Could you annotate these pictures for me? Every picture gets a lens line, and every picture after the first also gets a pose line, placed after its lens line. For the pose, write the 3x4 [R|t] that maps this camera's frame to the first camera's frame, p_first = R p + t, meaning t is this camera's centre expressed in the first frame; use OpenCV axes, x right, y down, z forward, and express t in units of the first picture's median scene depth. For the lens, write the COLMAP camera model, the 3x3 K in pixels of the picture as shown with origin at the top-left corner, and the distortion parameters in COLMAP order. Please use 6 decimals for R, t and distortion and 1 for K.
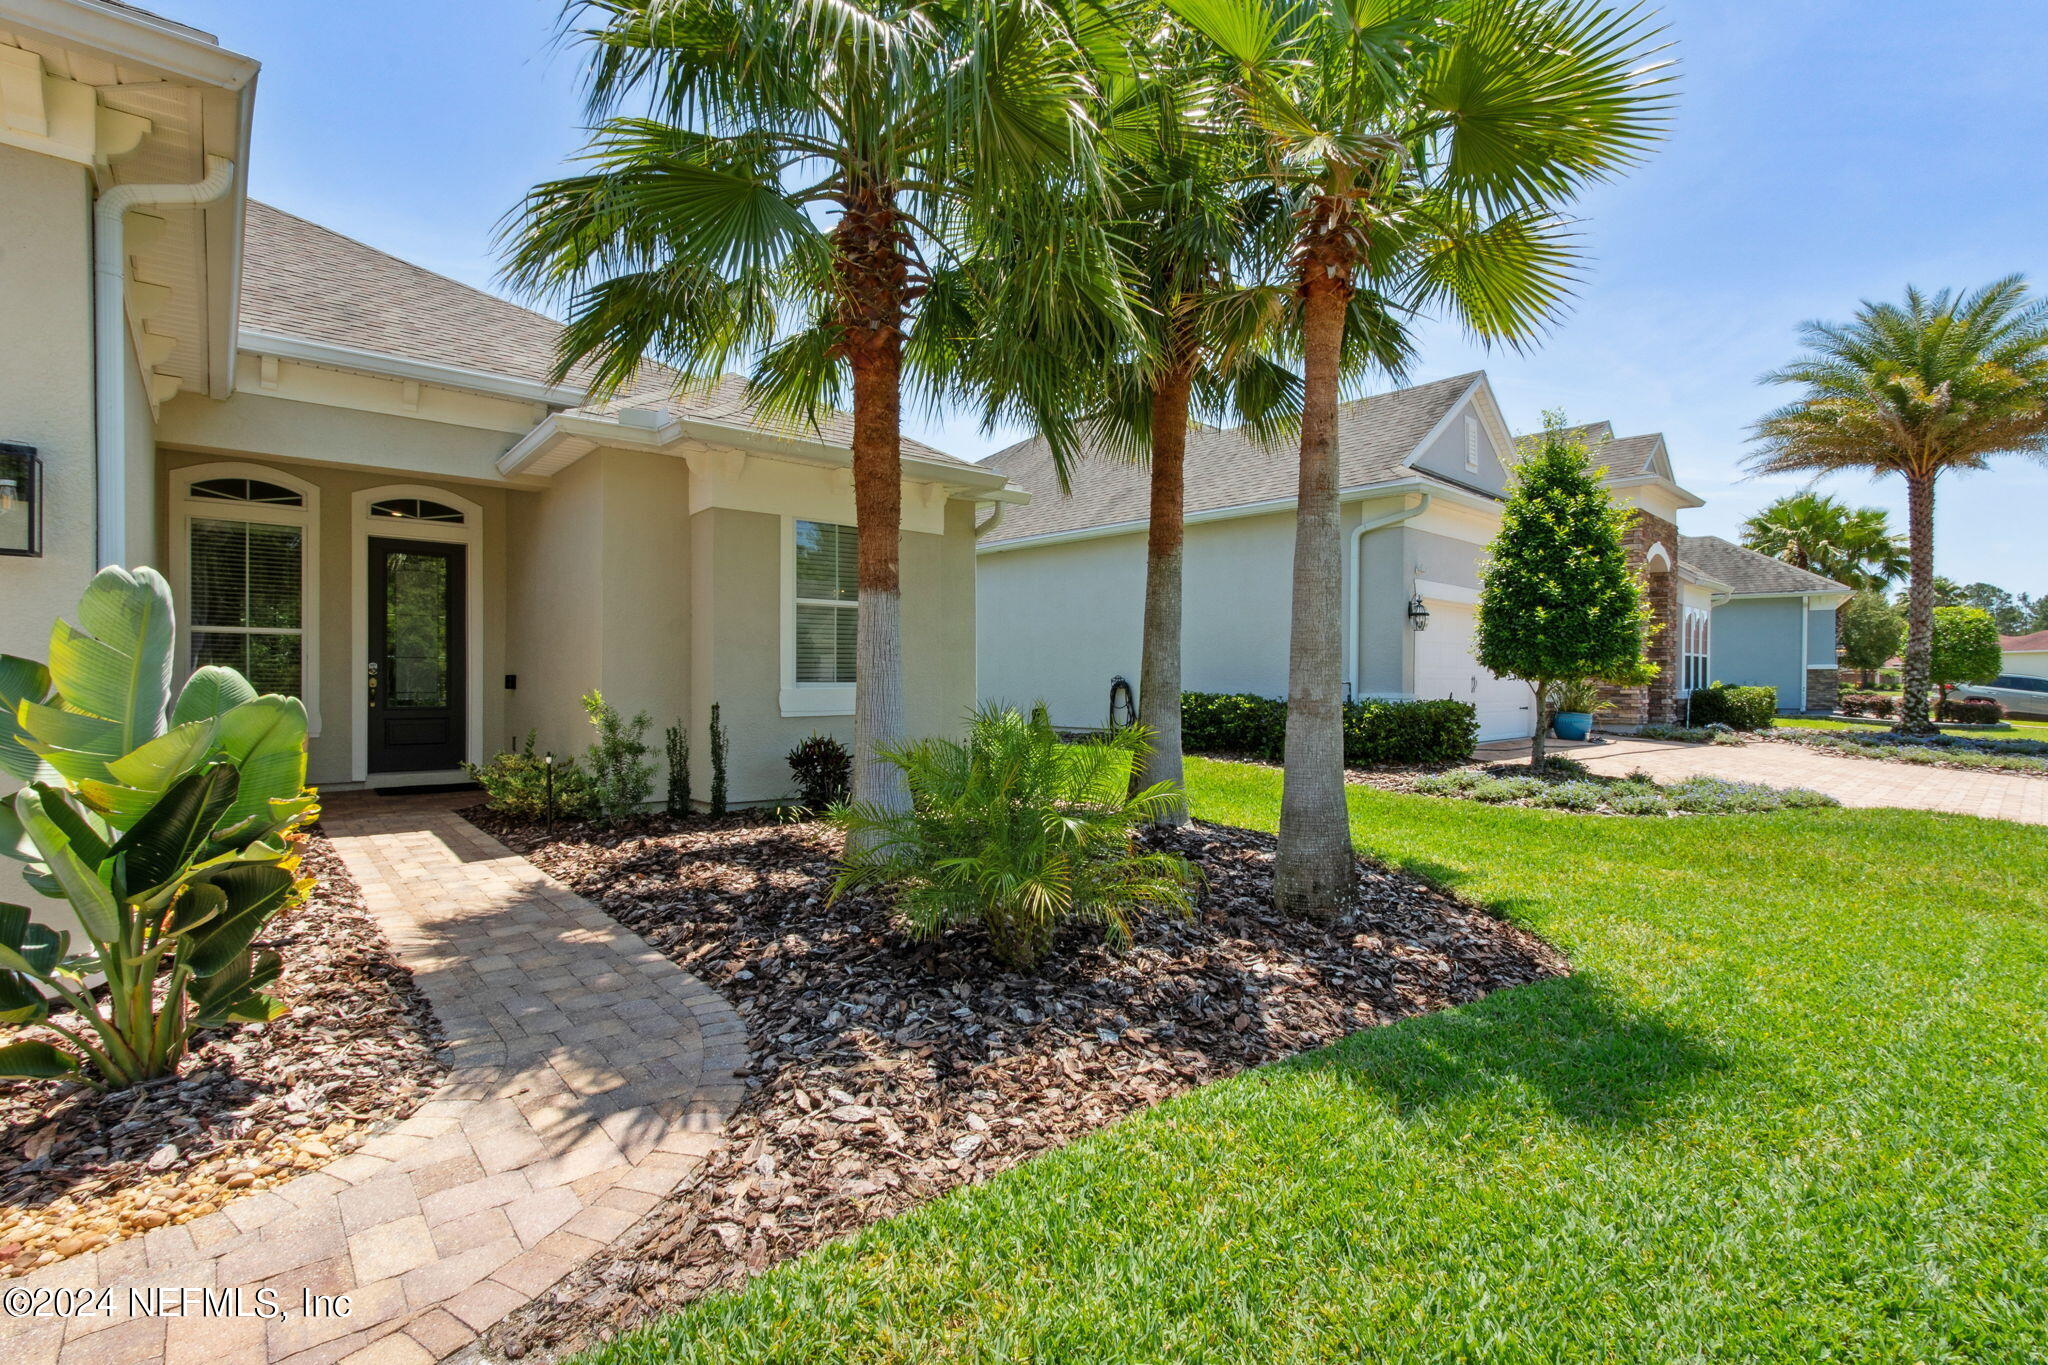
lens RADIAL K [[943.8, 0, 1011.6], [0, 943.8, 693.5], [0, 0, 1]] dist [0.001801, 0.000294]
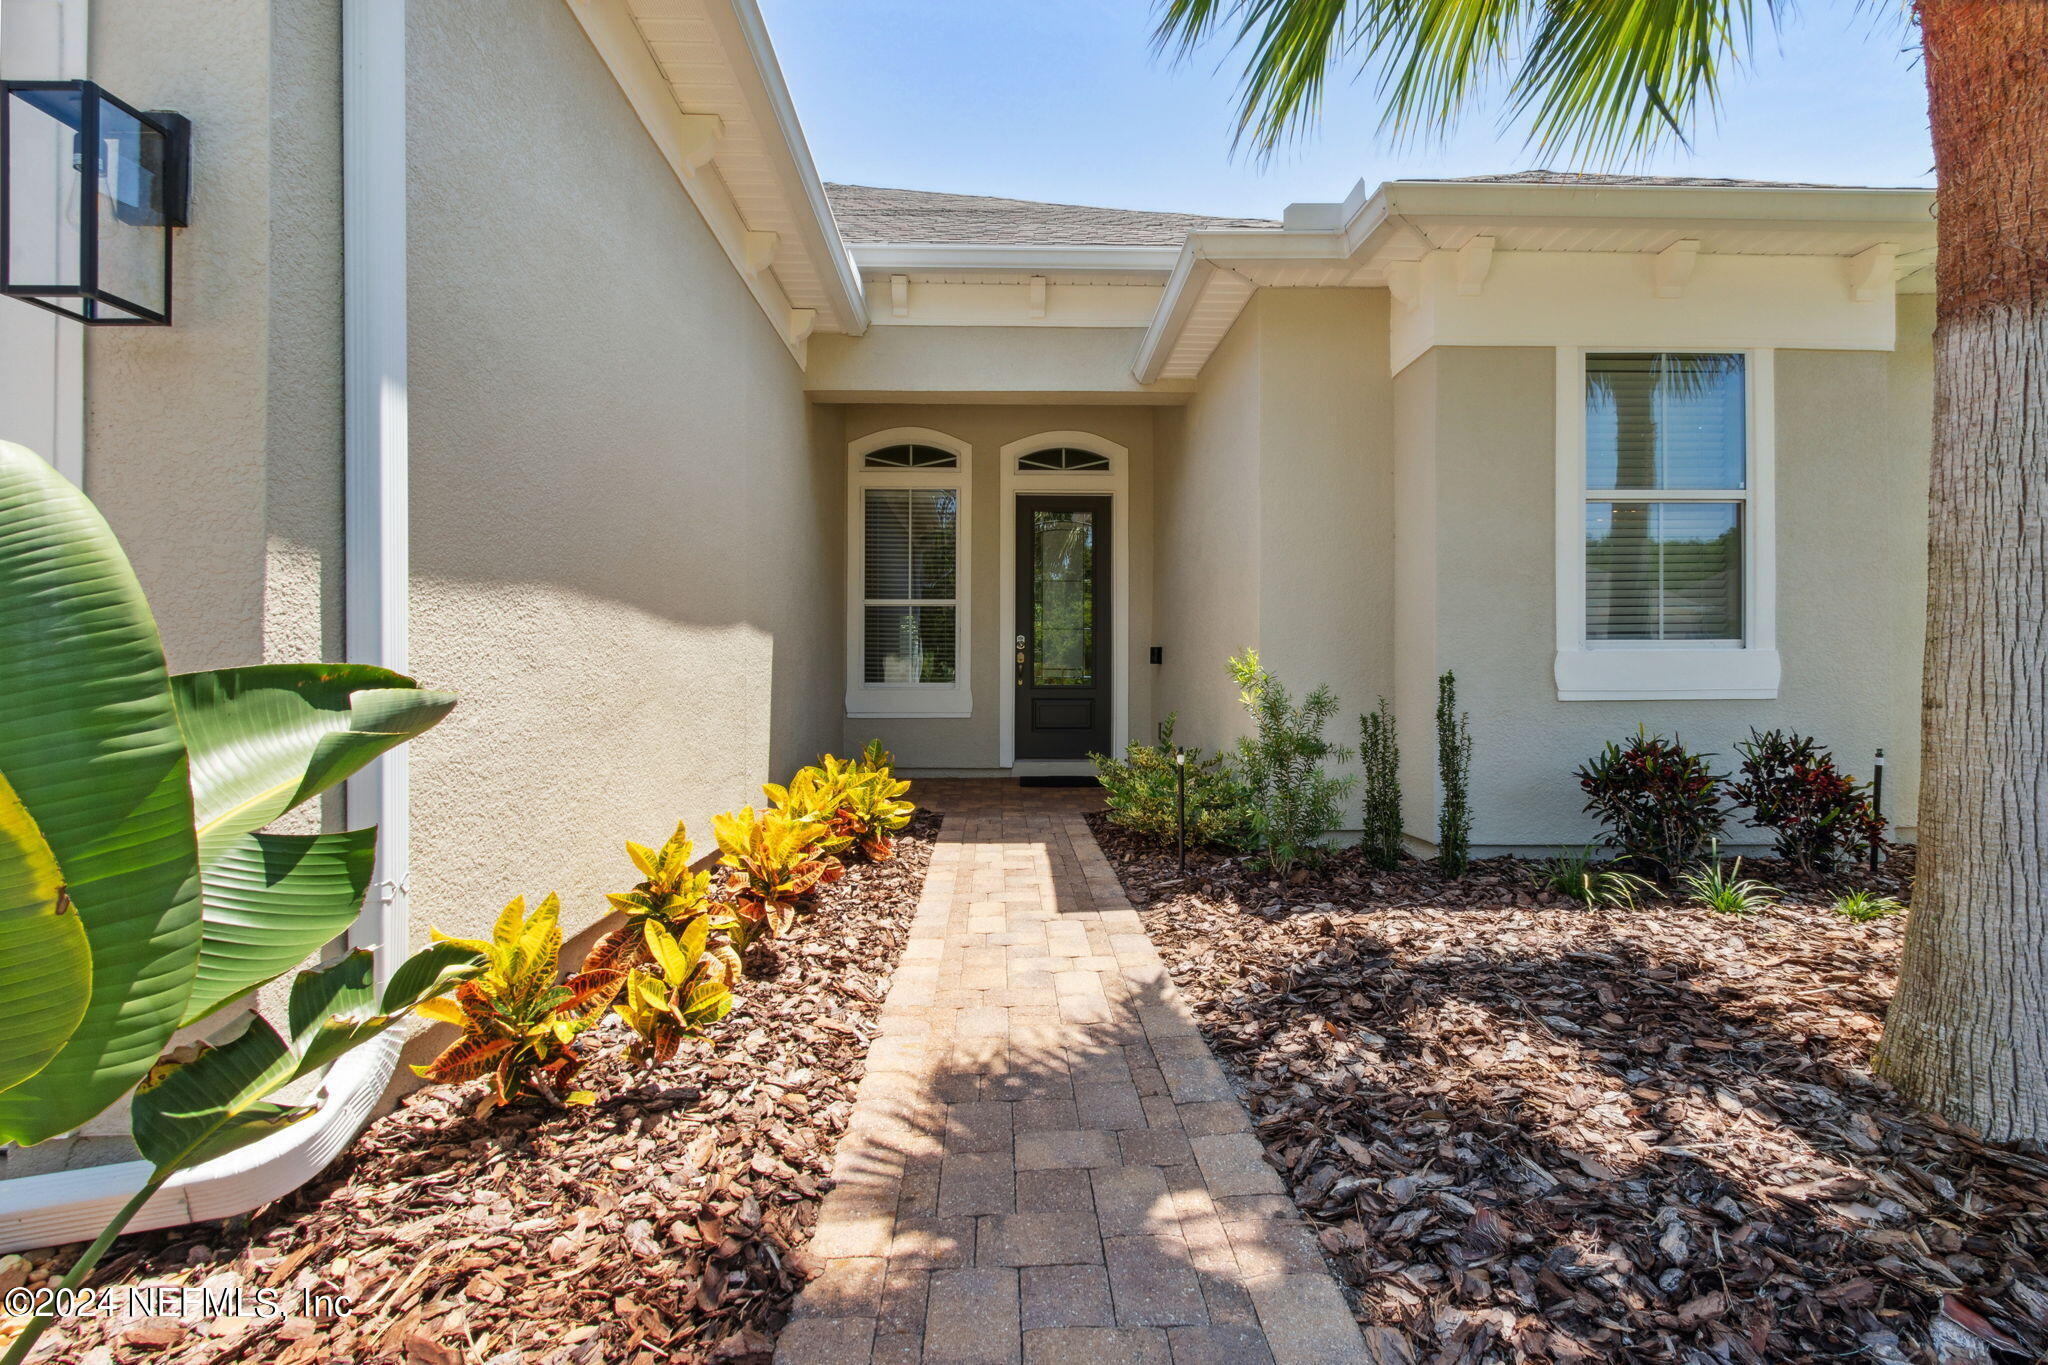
lens RADIAL K [[948.3, 0, 1024.0], [0, 948.3, 682.5], [0, 0, 1]] dist [0.002141, -0.000172]
pose [[0.790479, 0.001209, -0.612487, -0.169508], [-0.002992, 0.999994, -0.001887, 0.018480], [0.612481, 0.003324, 0.790478, 0.401183]]
